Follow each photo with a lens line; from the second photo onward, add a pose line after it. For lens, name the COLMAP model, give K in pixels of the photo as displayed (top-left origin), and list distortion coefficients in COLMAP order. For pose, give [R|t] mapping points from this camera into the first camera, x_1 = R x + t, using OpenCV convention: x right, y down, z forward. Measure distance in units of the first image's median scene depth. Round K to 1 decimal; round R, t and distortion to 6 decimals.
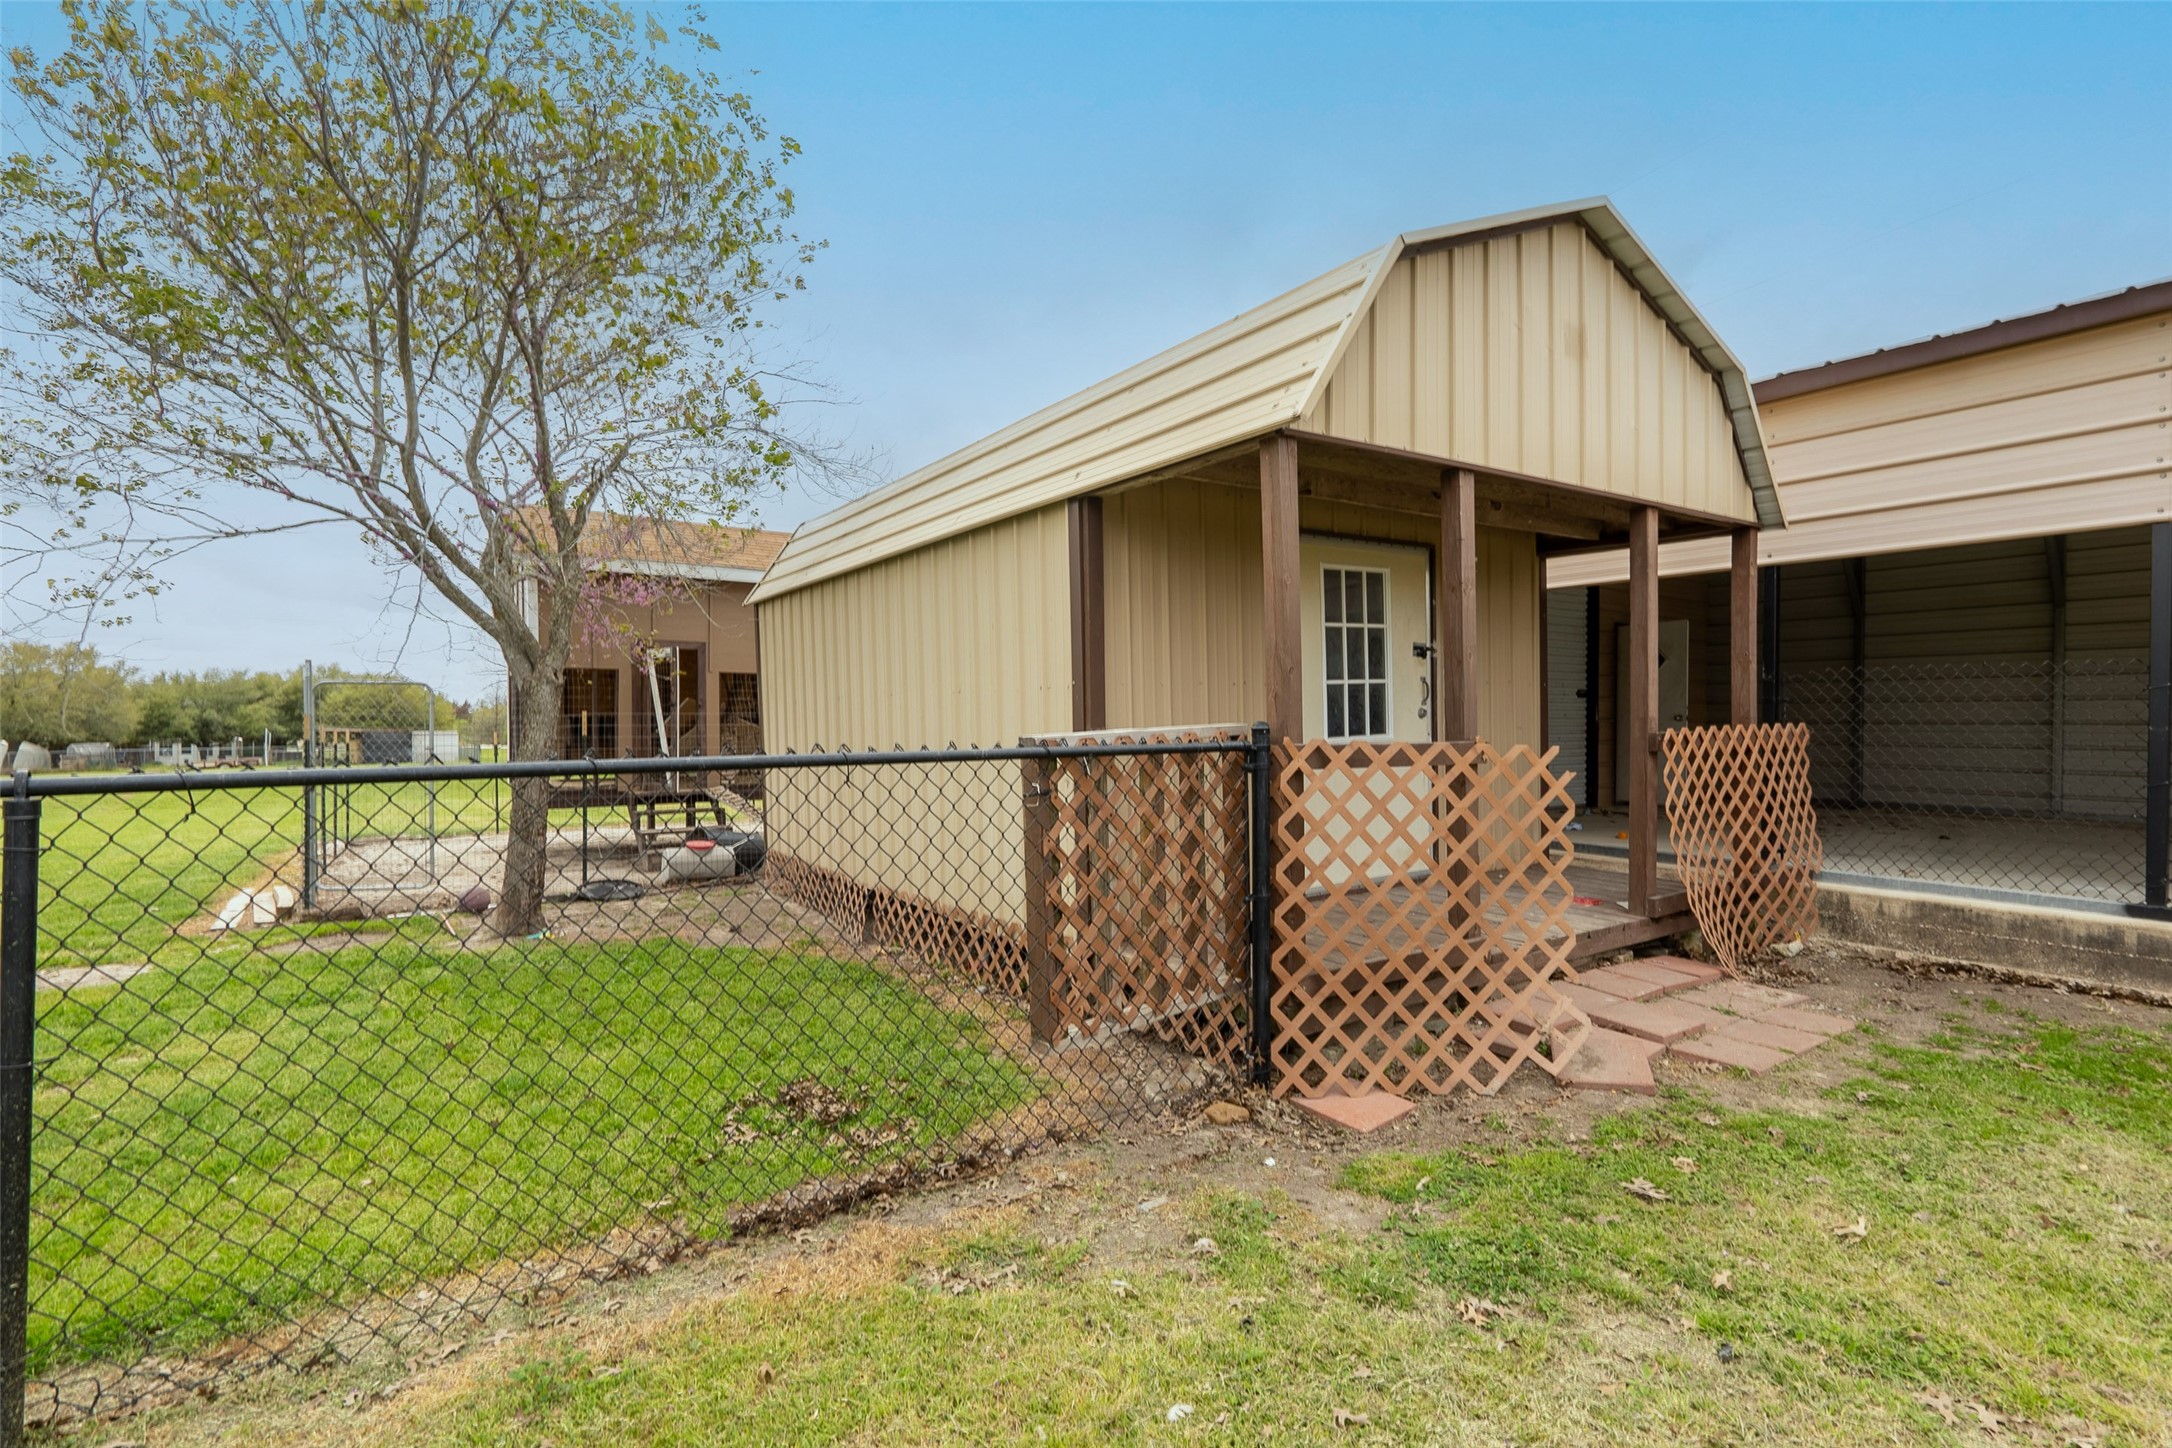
lens RADIAL K [[1004.1, 0, 1086.1], [0, 1004.1, 732.4], [0, 0, 1]] dist [-0.001916, -0.000303]
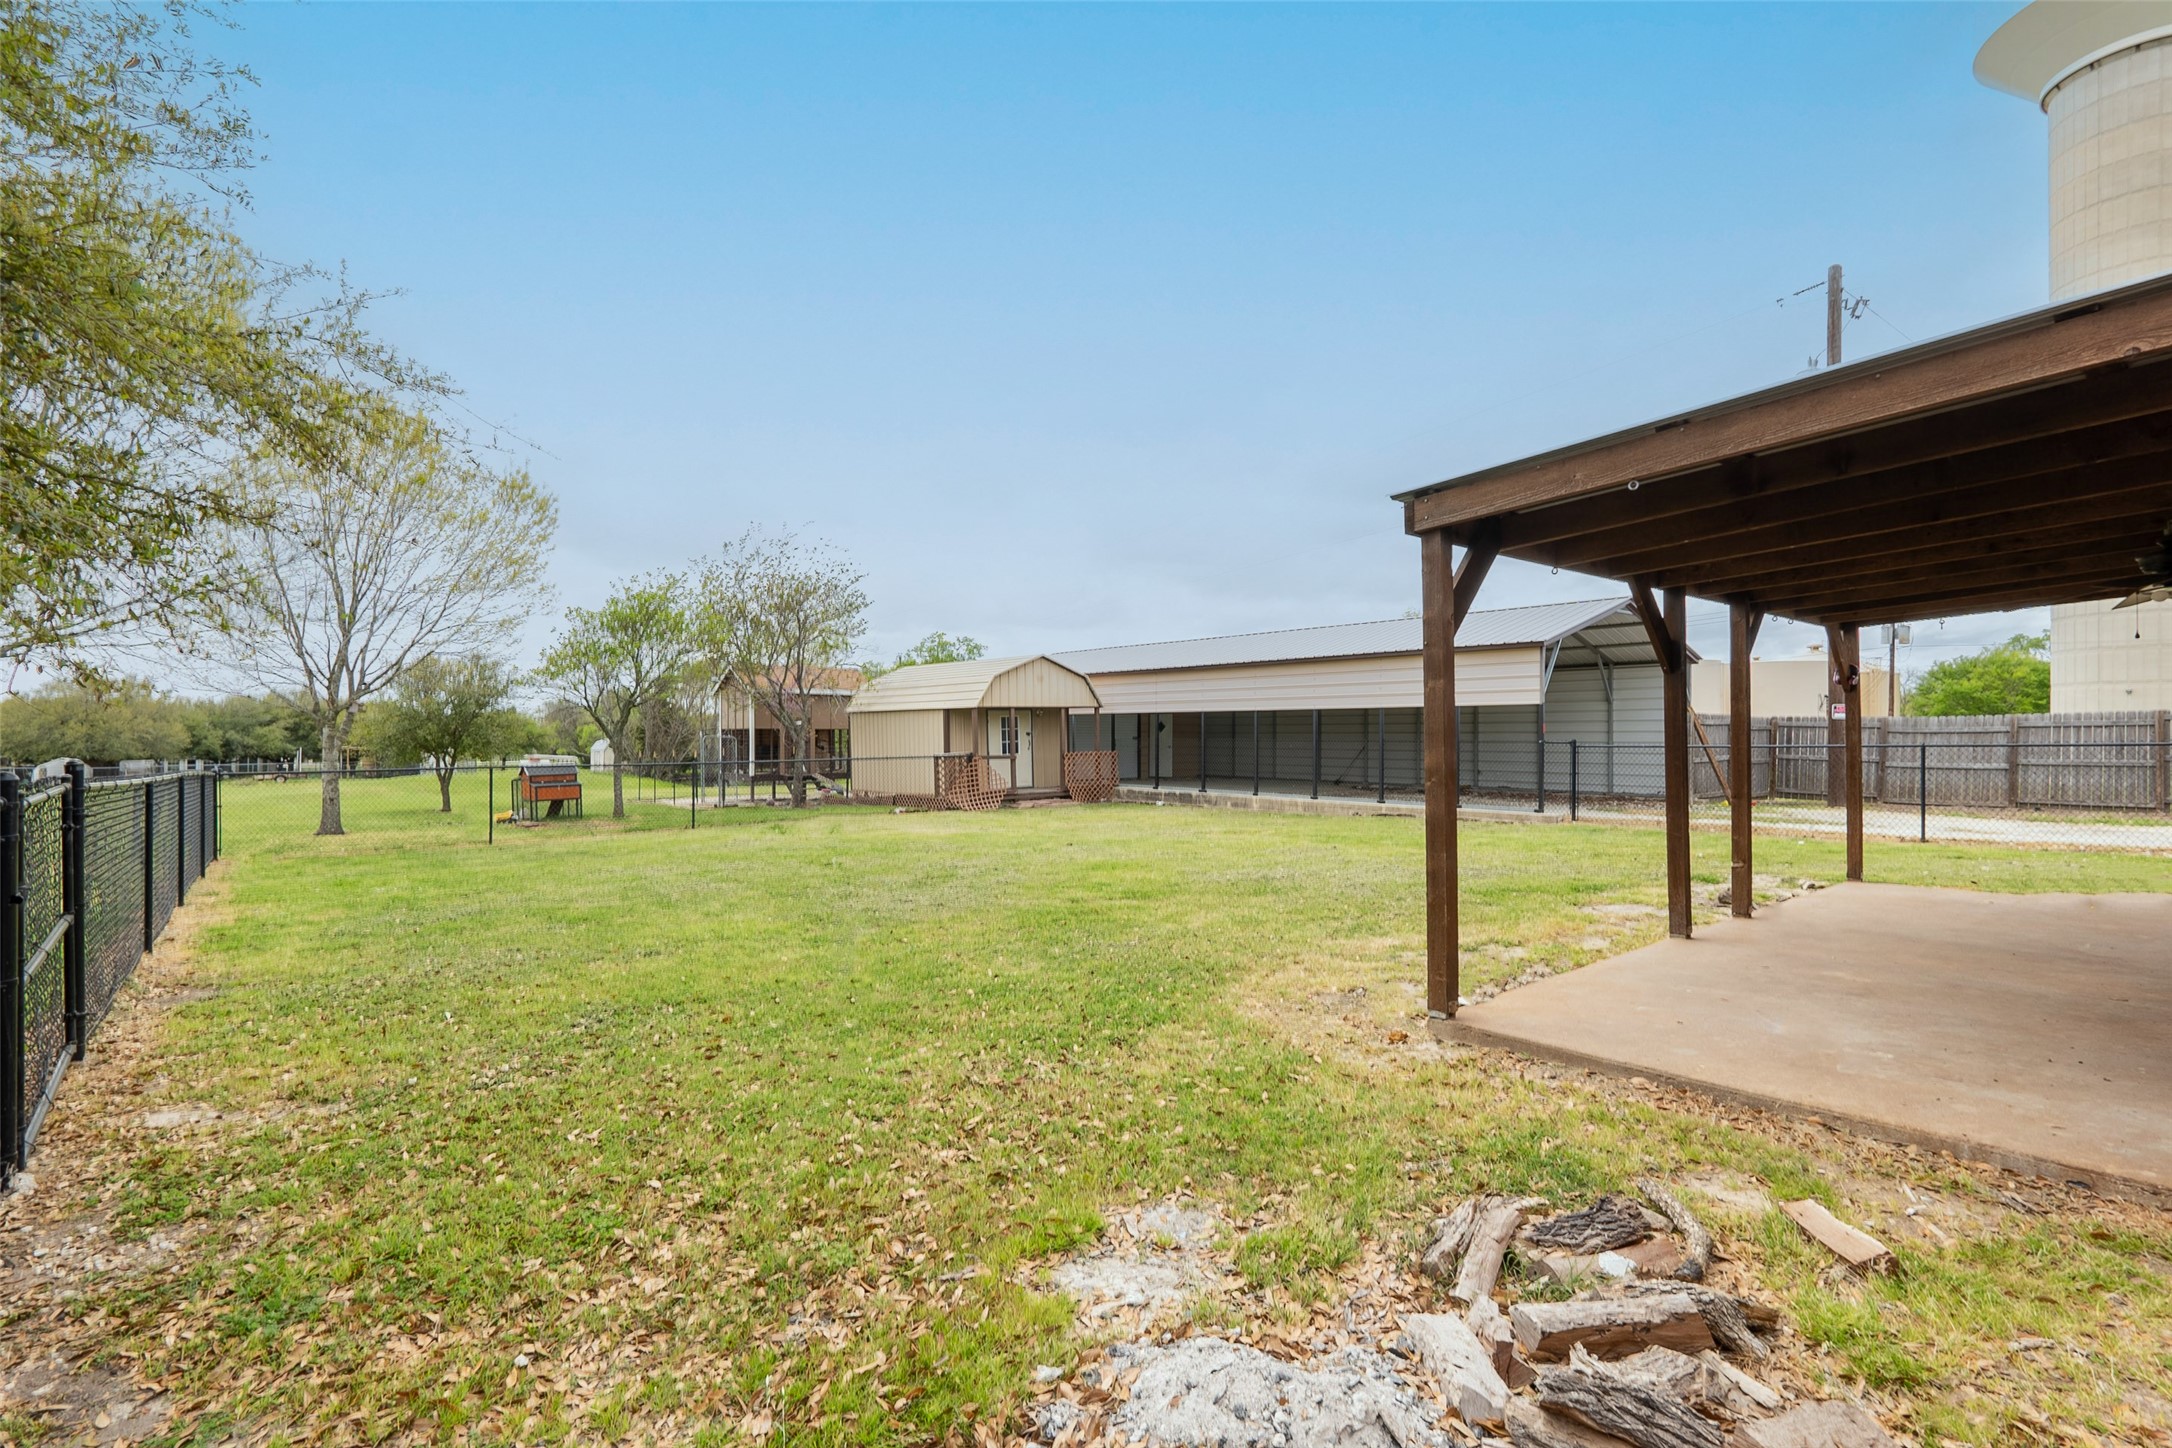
lens RADIAL K [[1004.1, 0, 1083.2], [0, 1004.1, 740.0], [0, 0, 1]] dist [-0.001916, -0.000303]
pose [[0.996561, -0.005812, 0.082655, 0.274186], [0.006100, 0.999976, -0.003231, -0.047416], [-0.082634, 0.003724, 0.996573, -4.203903]]
